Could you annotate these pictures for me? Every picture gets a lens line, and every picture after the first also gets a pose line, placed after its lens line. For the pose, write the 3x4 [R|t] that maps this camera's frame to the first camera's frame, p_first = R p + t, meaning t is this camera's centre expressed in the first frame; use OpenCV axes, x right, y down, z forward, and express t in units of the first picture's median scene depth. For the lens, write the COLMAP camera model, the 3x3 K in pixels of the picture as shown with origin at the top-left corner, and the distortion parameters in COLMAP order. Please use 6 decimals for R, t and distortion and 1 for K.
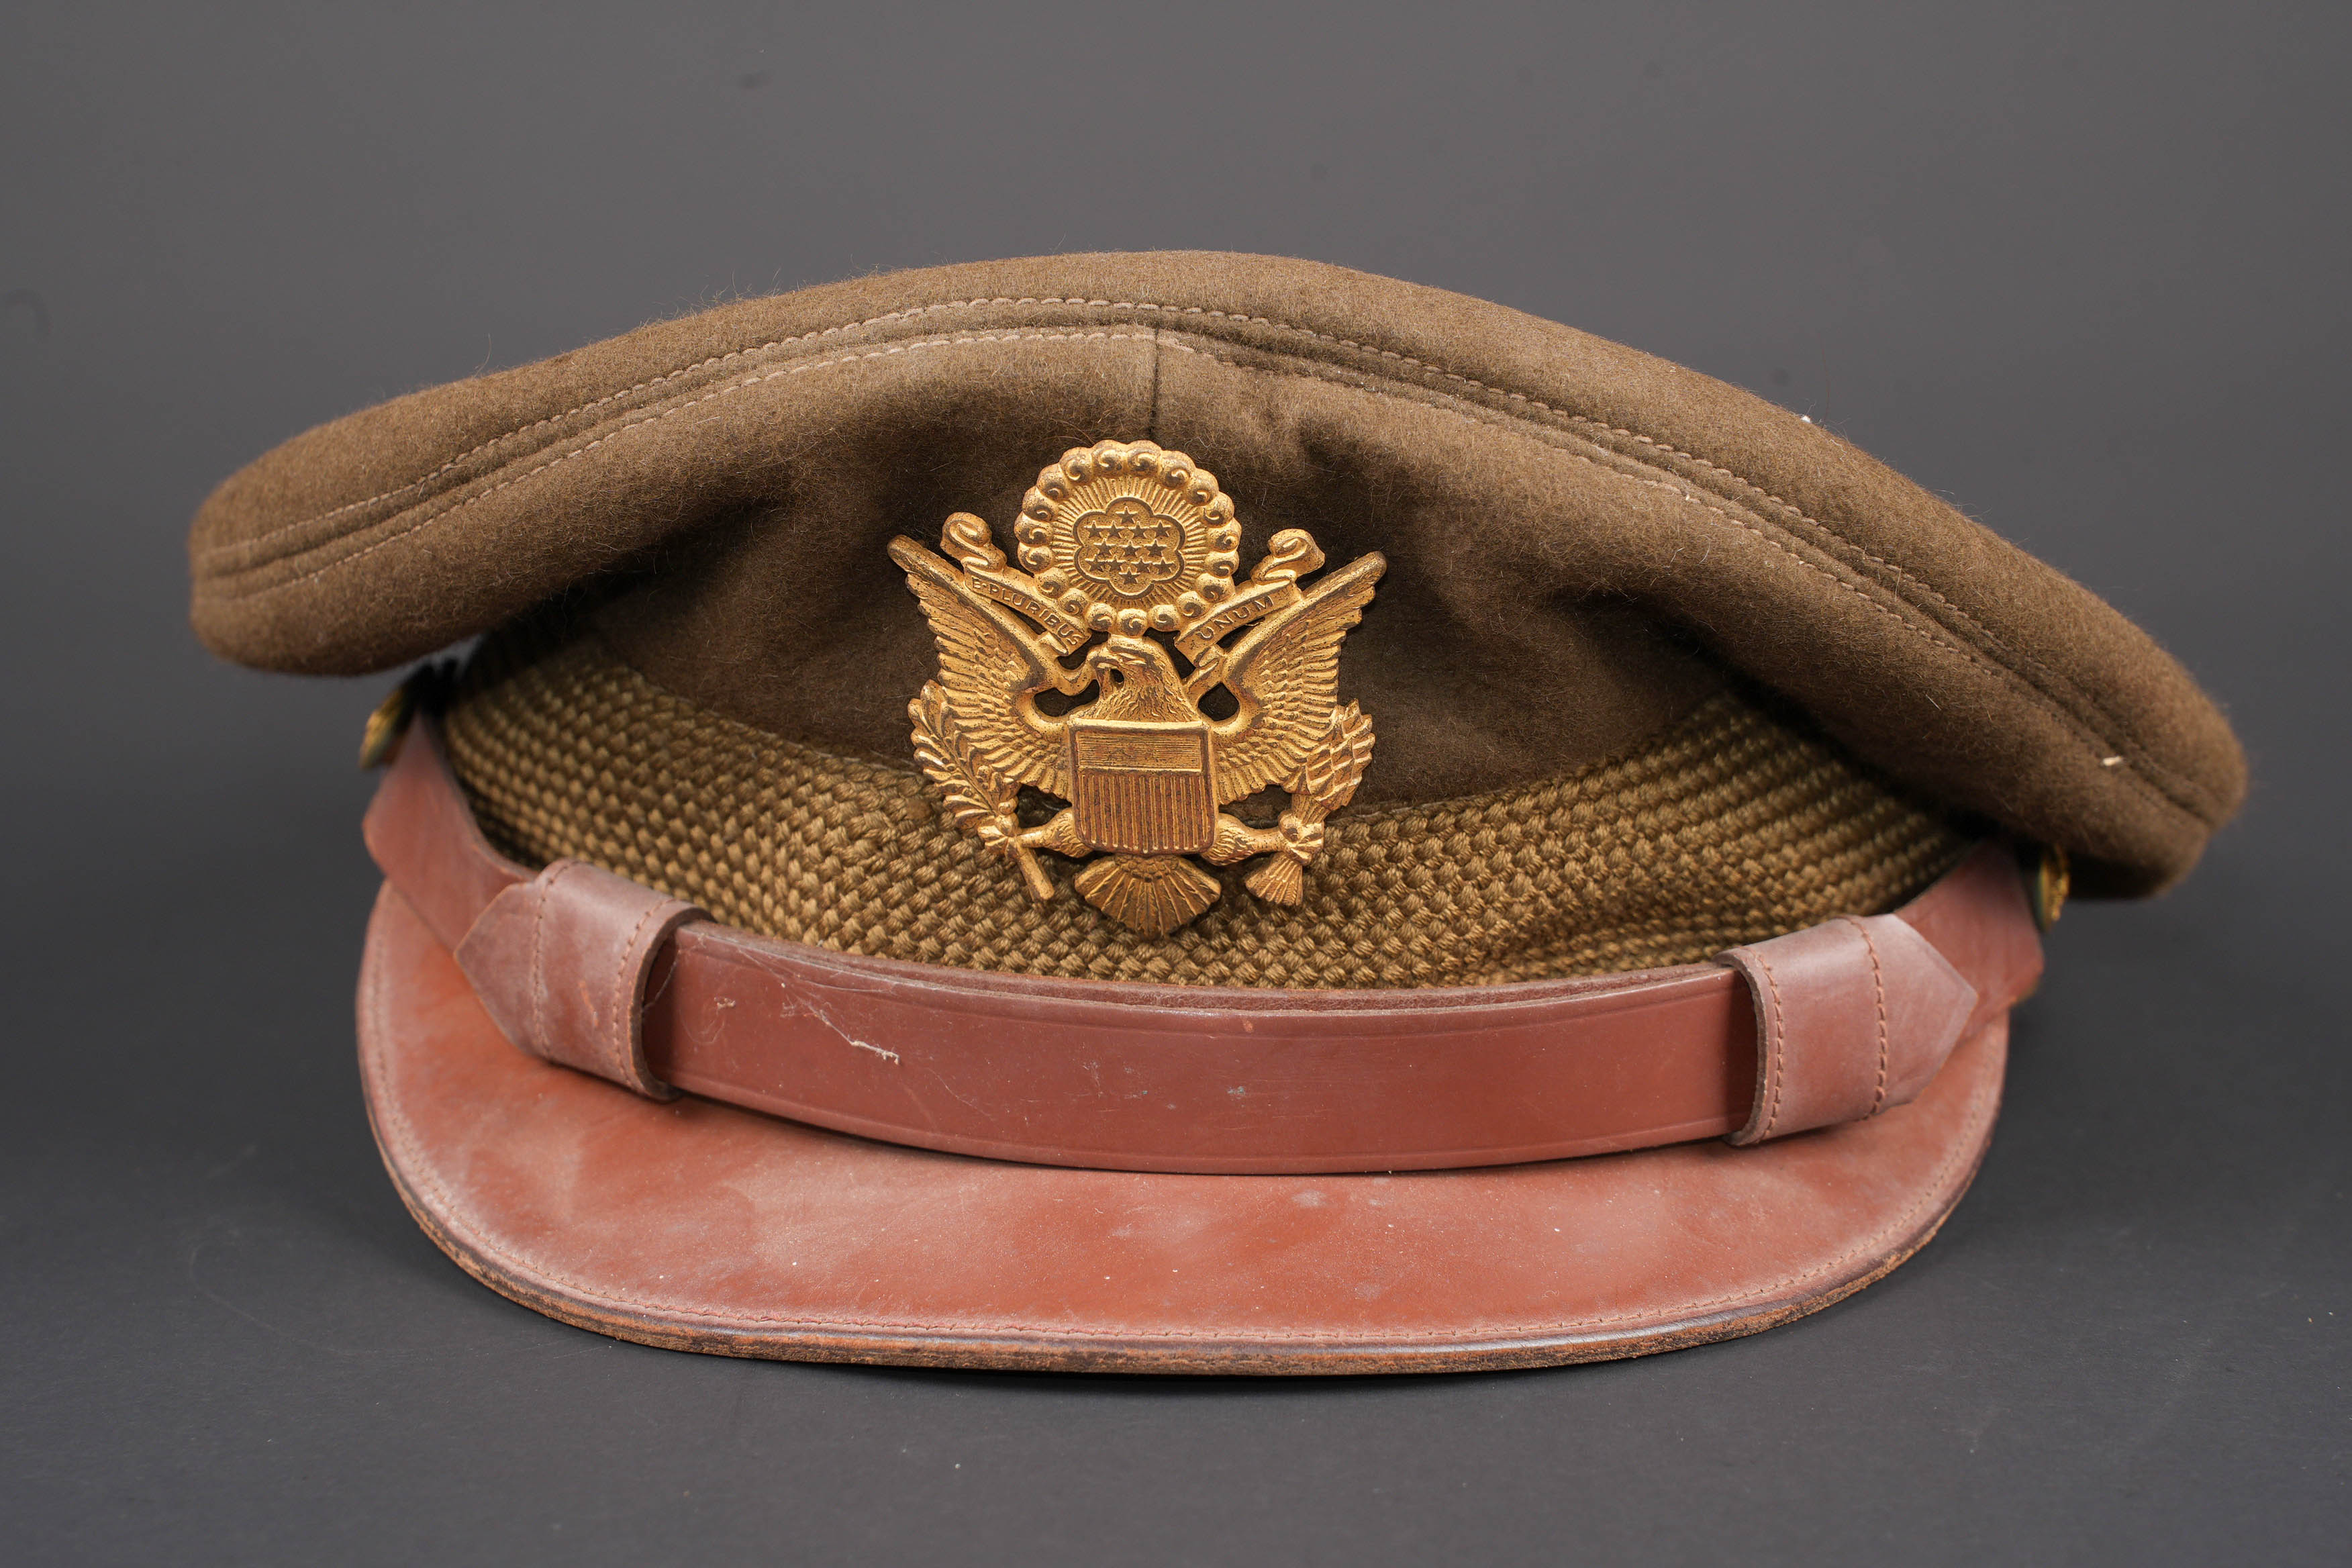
lens RADIAL K [[5100.5, 0, 1182.6], [0, 5100.5, 788.3], [0, 0, 1]] dist [0.124044, 0.000000]
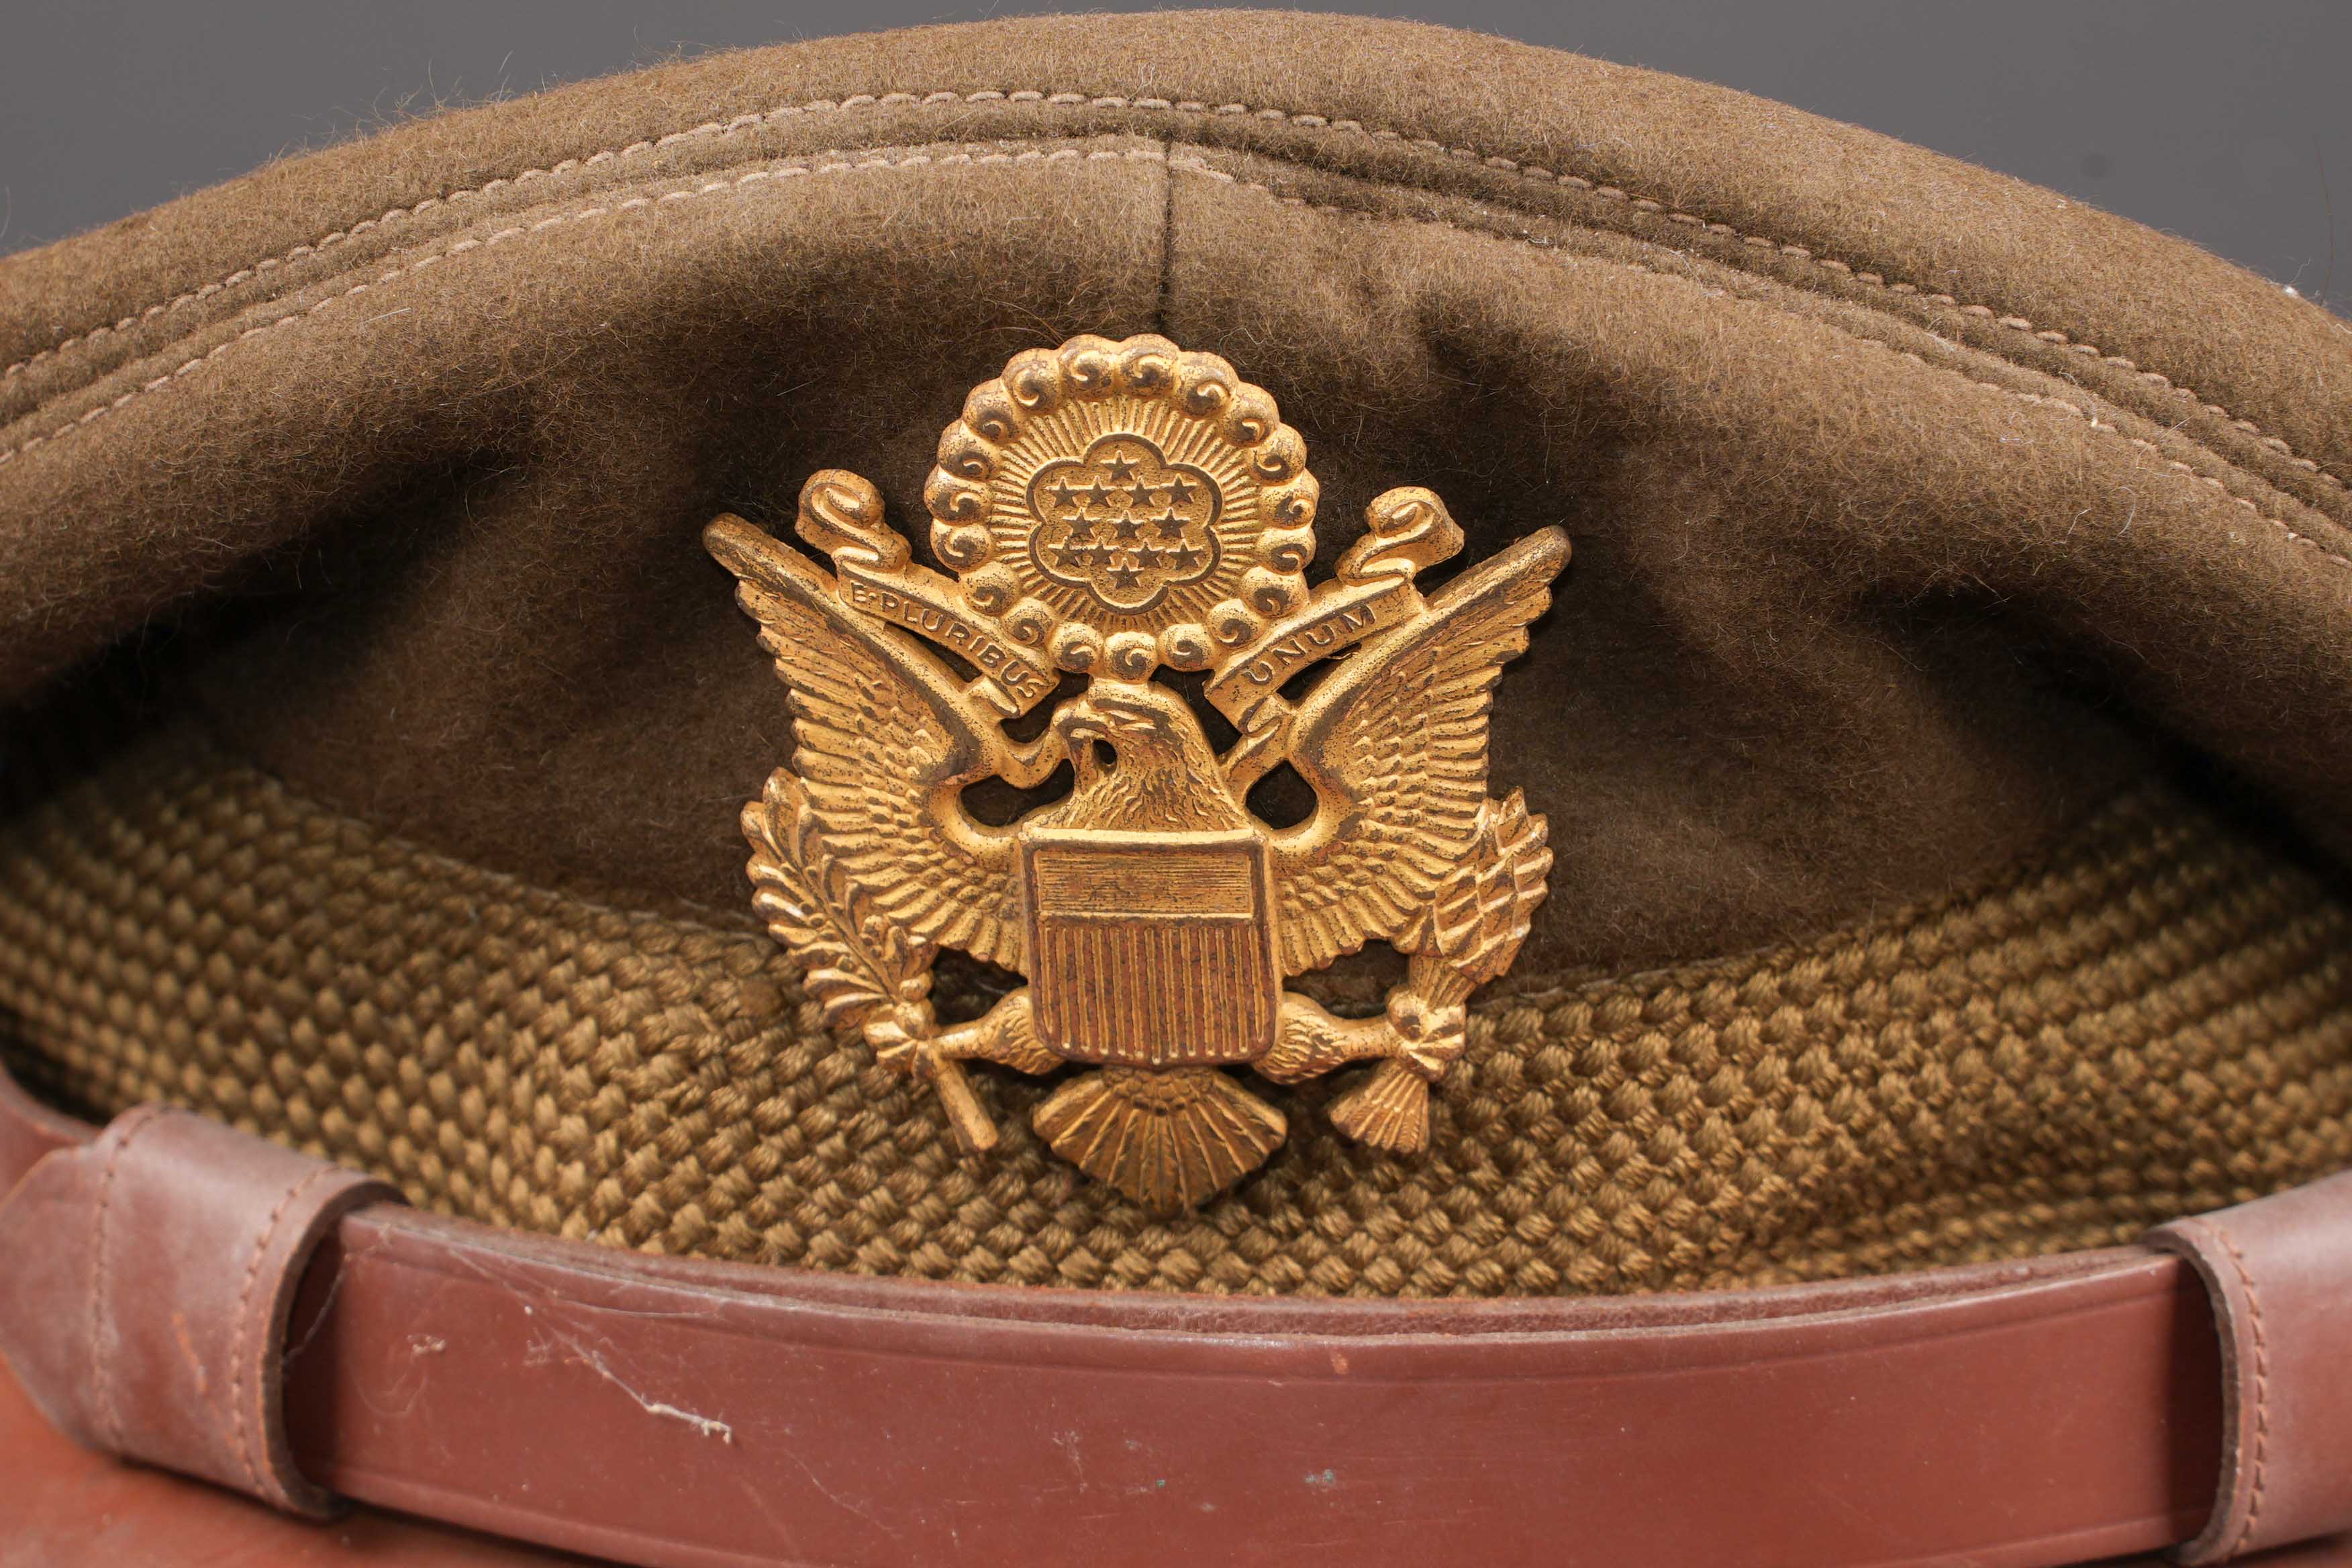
lens RADIAL K [[7492.9, 0, 1169.1], [0, 7492.9, 779.3], [0, 0, 1]] dist [0.224923, 0.000000]
pose [[0.999831, -0.014613, 0.011153, -0.014813], [0.015224, 0.998270, -0.056786, 0.028718], [-0.010304, 0.056946, 0.998324, 0.152605]]
